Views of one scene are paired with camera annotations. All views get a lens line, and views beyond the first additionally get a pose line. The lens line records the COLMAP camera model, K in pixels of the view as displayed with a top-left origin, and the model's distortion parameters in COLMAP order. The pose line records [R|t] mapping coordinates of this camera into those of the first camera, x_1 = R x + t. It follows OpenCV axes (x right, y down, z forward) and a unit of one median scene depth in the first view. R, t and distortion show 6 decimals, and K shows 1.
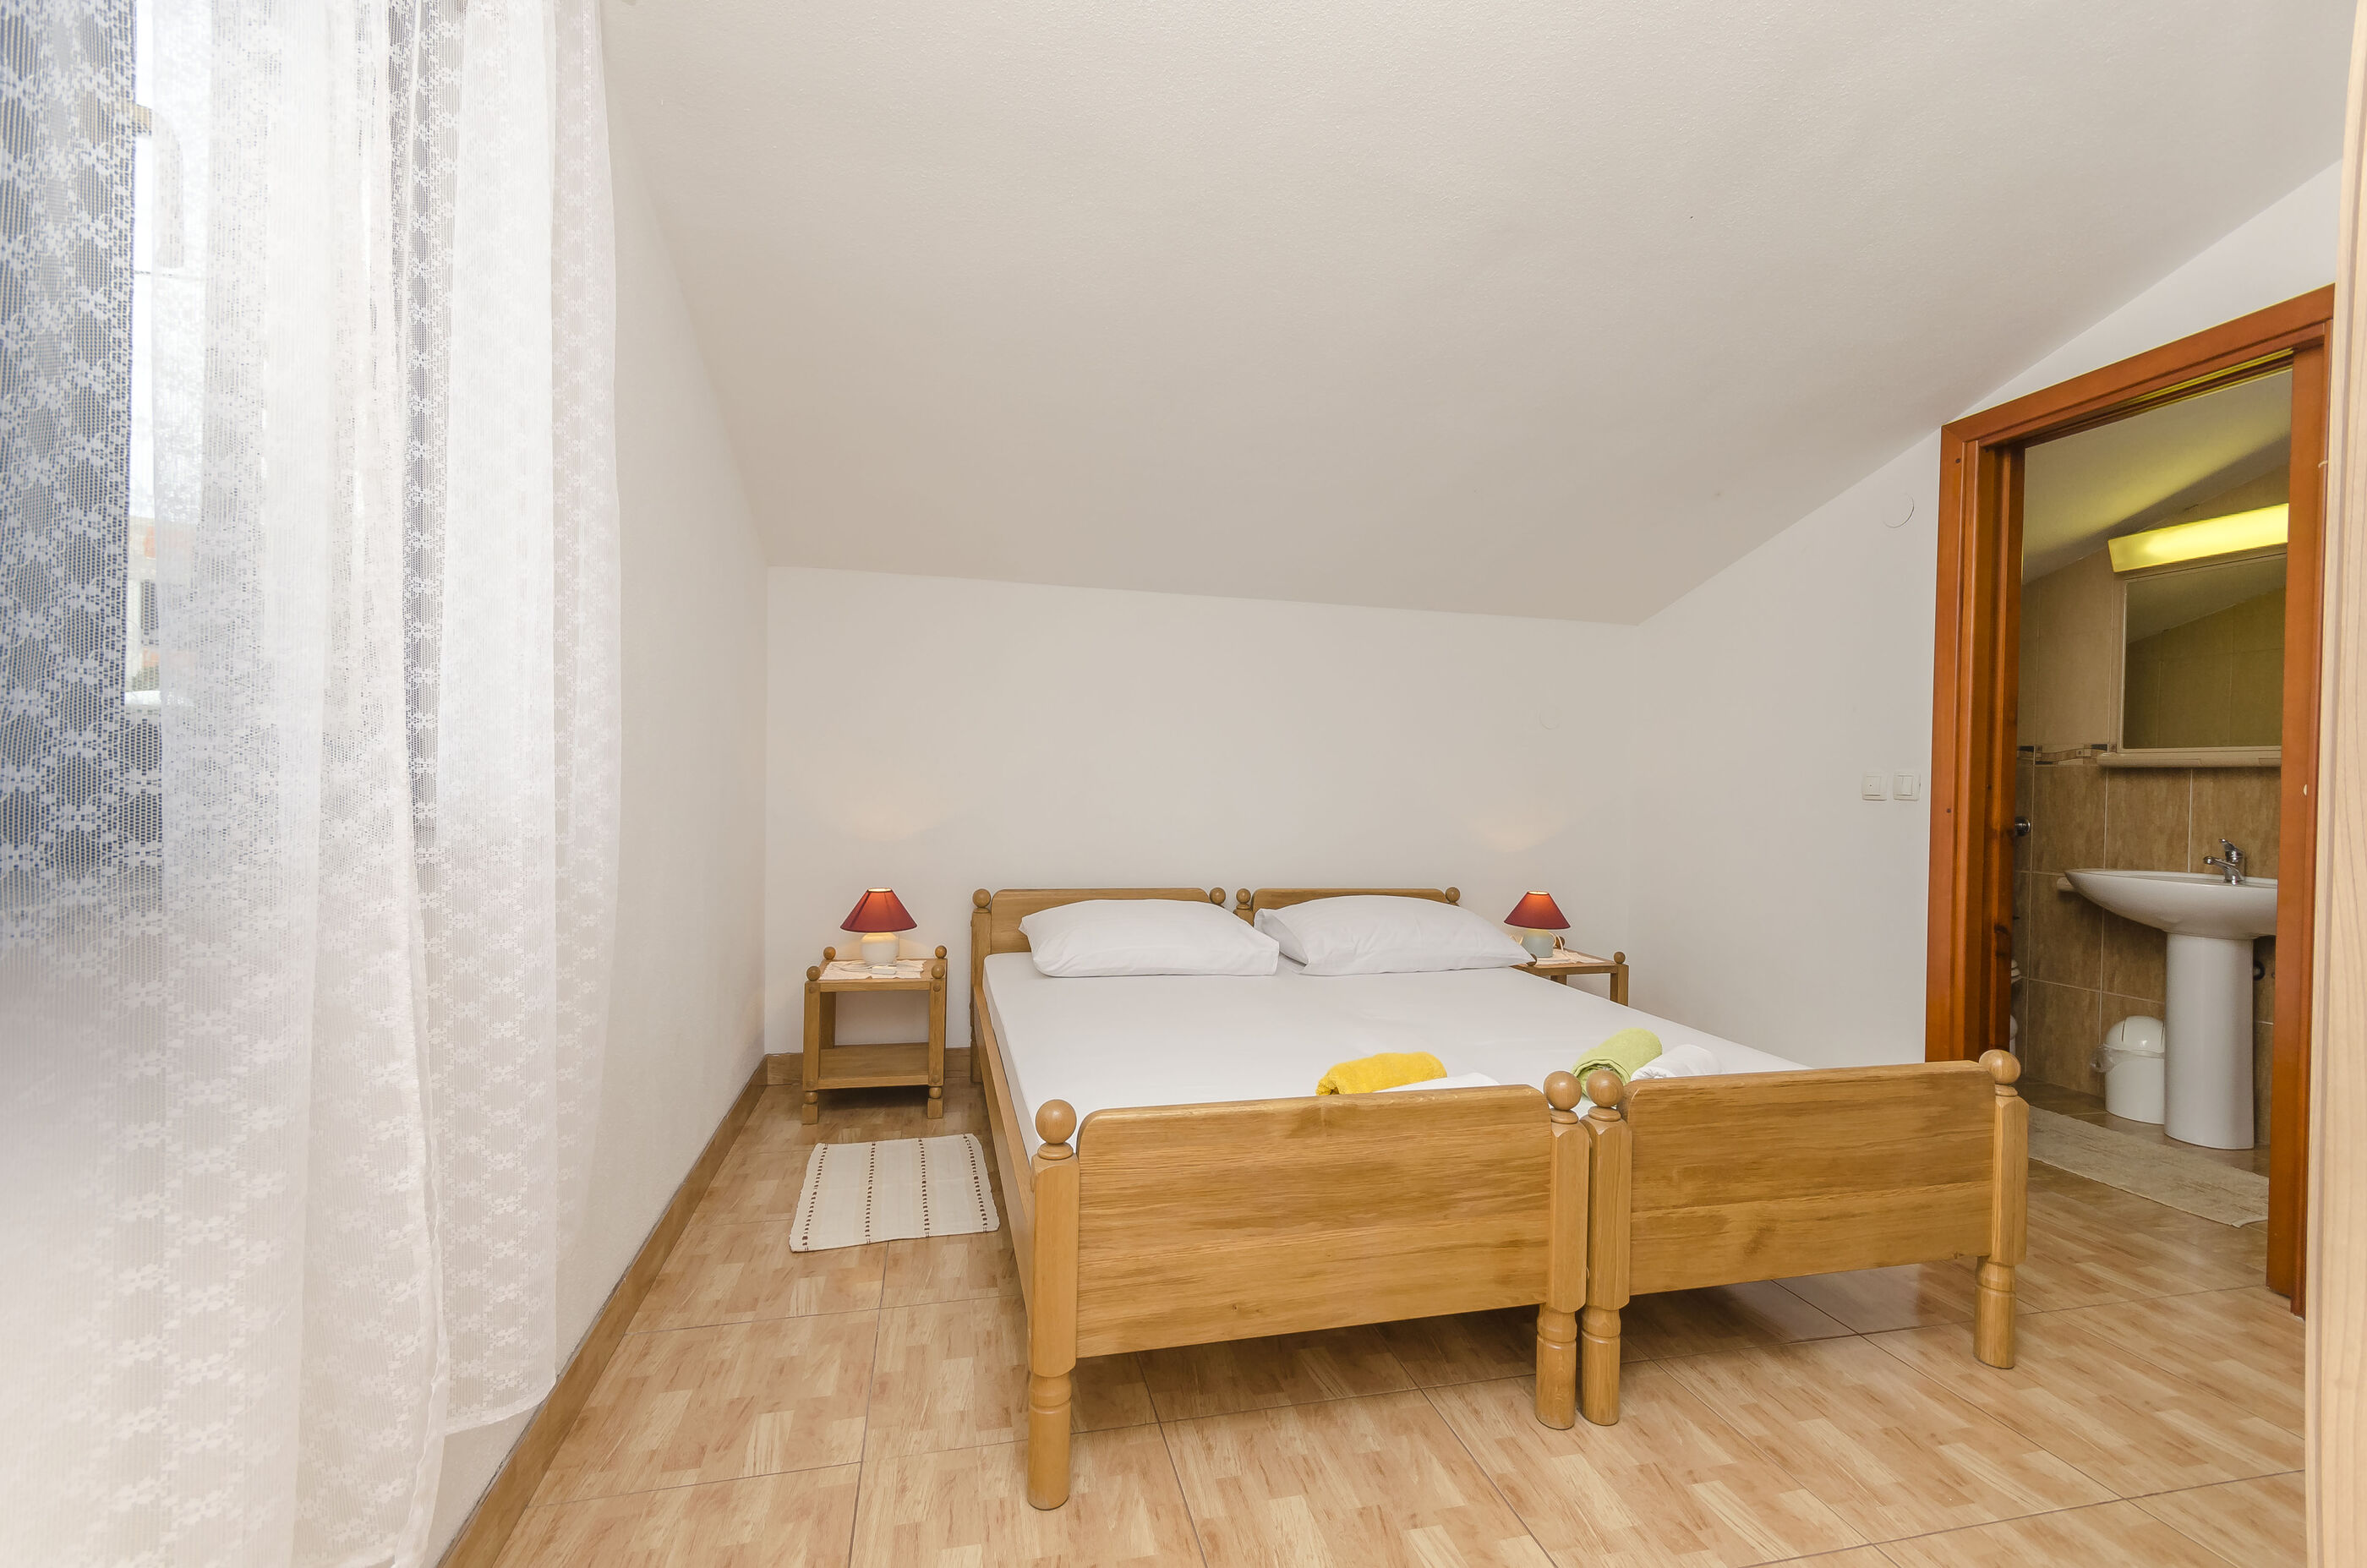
lens RADIAL K [[1019.0, 0, 1179.9], [0, 1019.0, 768.6], [0, 0, 1]] dist [0.006817, -0.000850]
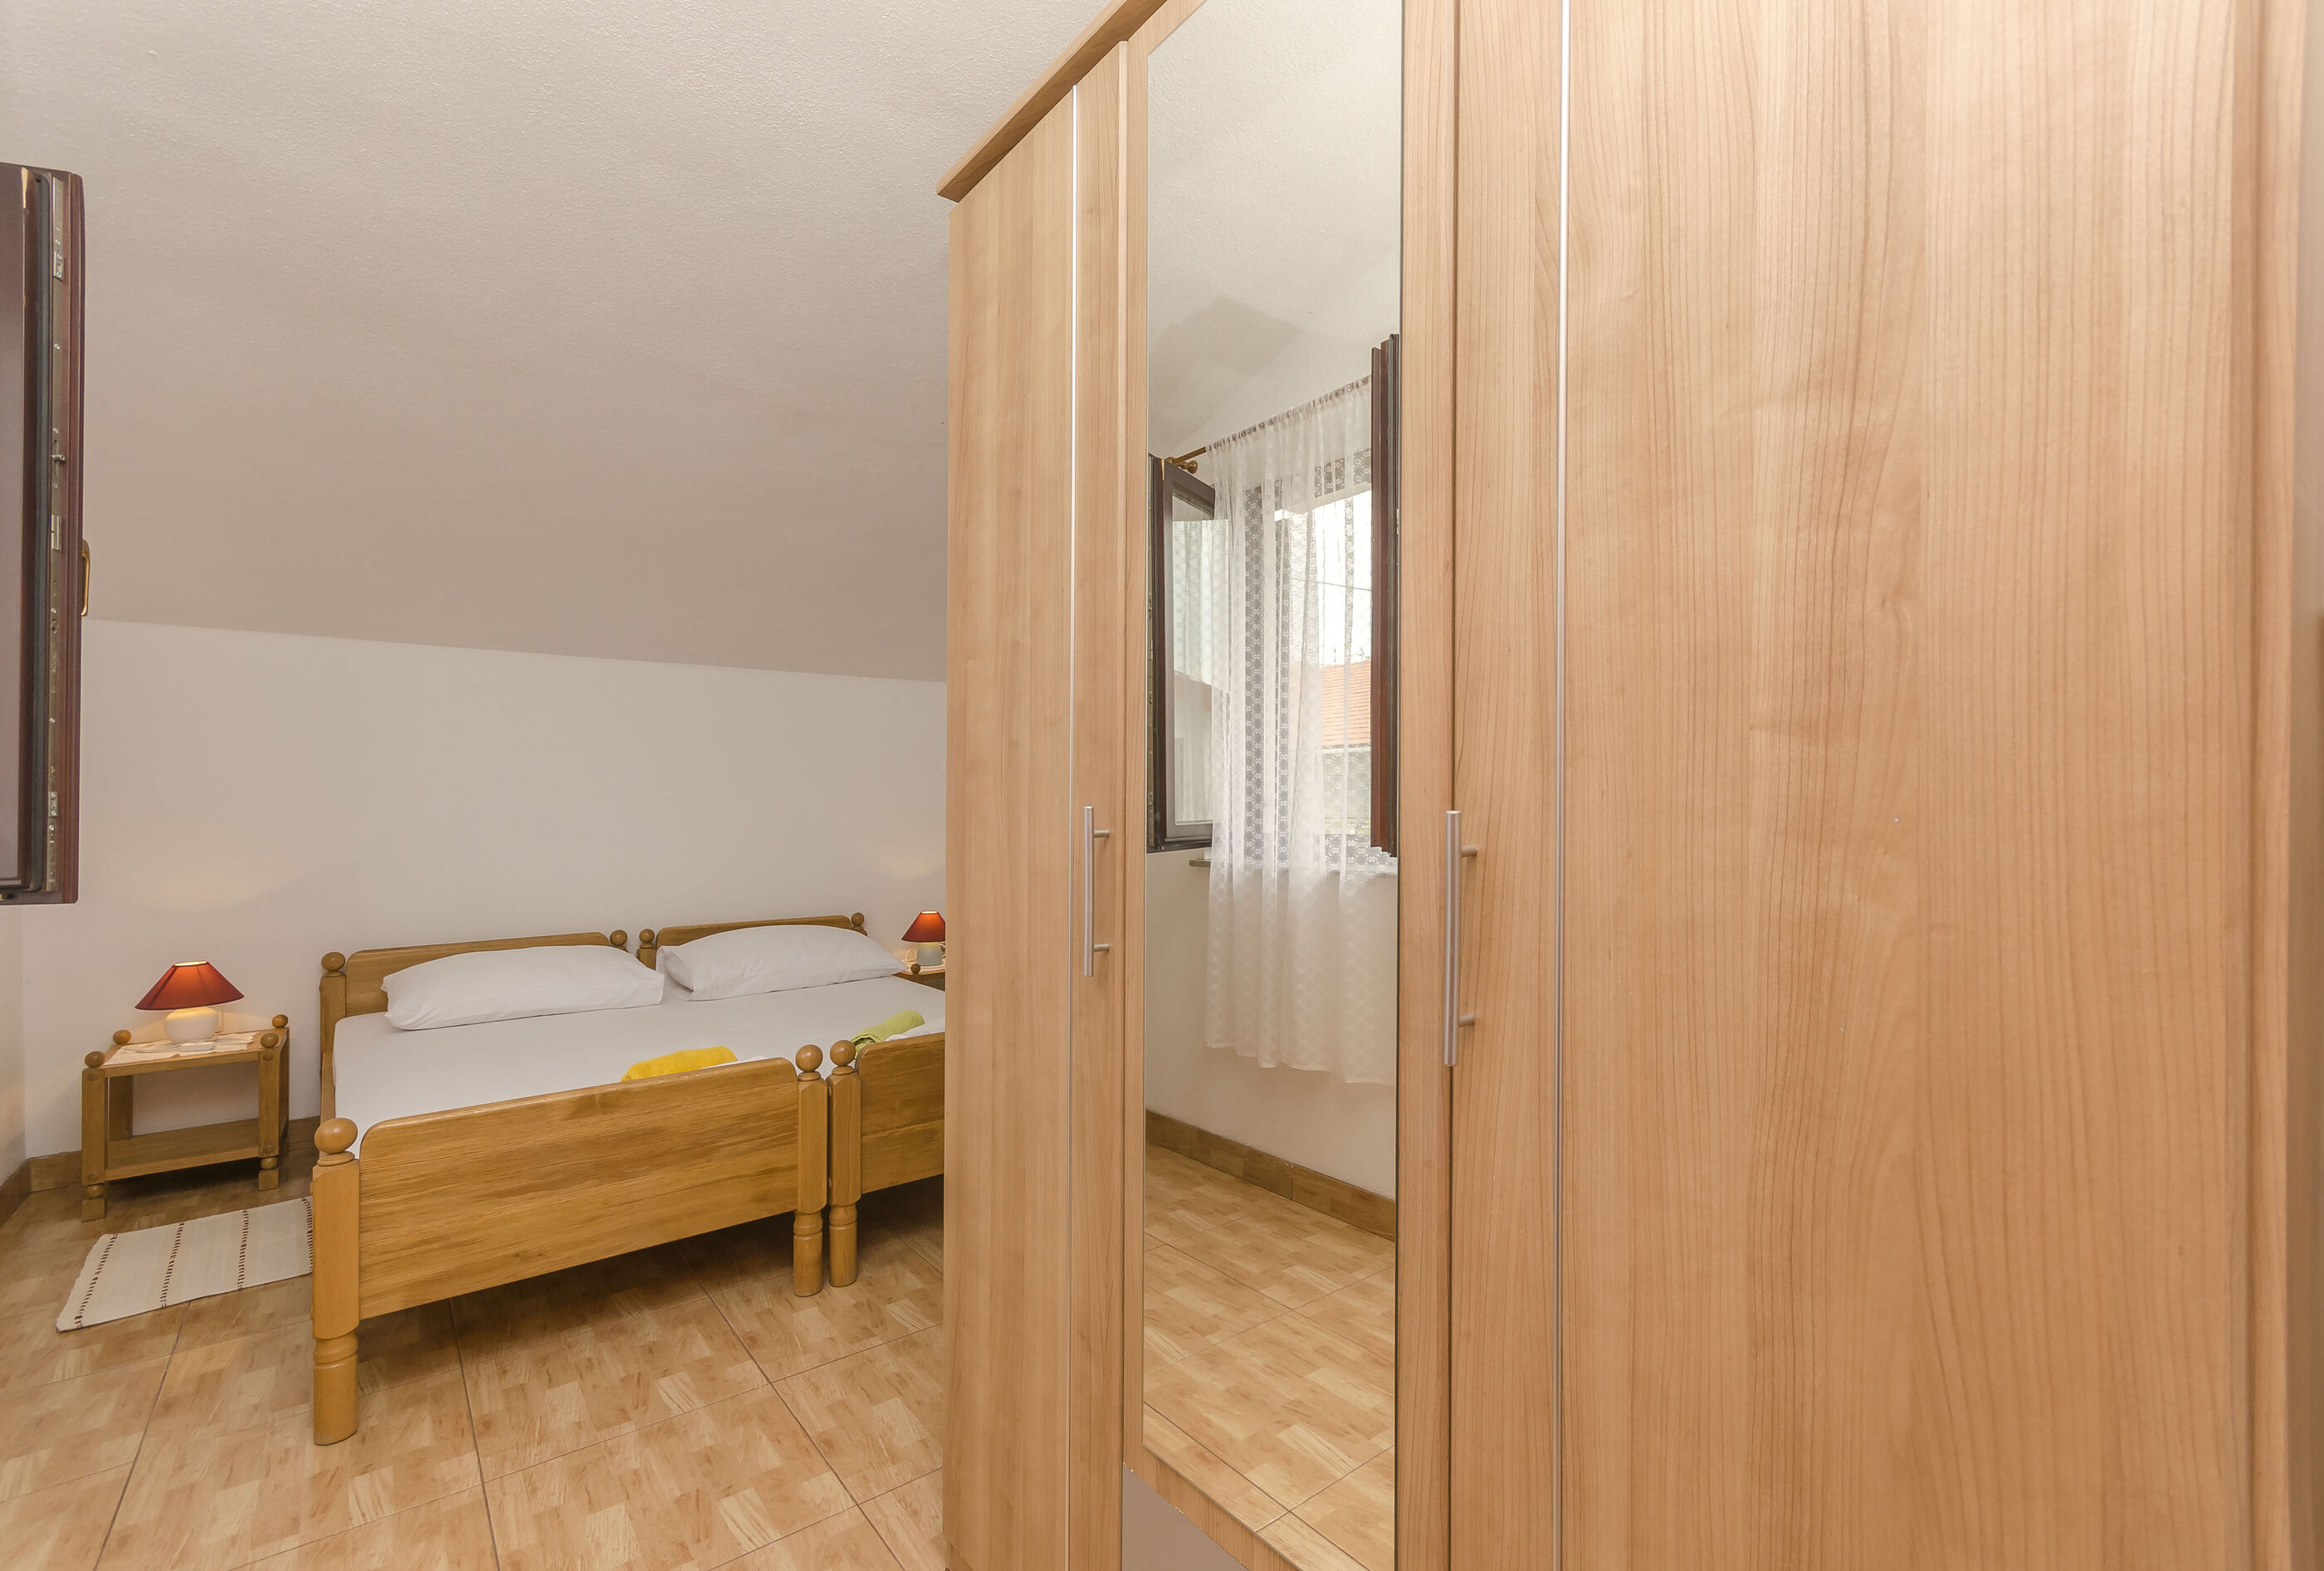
lens RADIAL K [[989.8, 0, 1168.2], [0, 989.8, 793.3], [0, 0, 1]] dist [-0.003032, -0.000303]
pose [[0.892939, -0.020154, 0.449727, 0.210282], [0.020778, 0.999778, 0.003548, -0.044957], [-0.449699, 0.006176, 0.893159, -0.445287]]
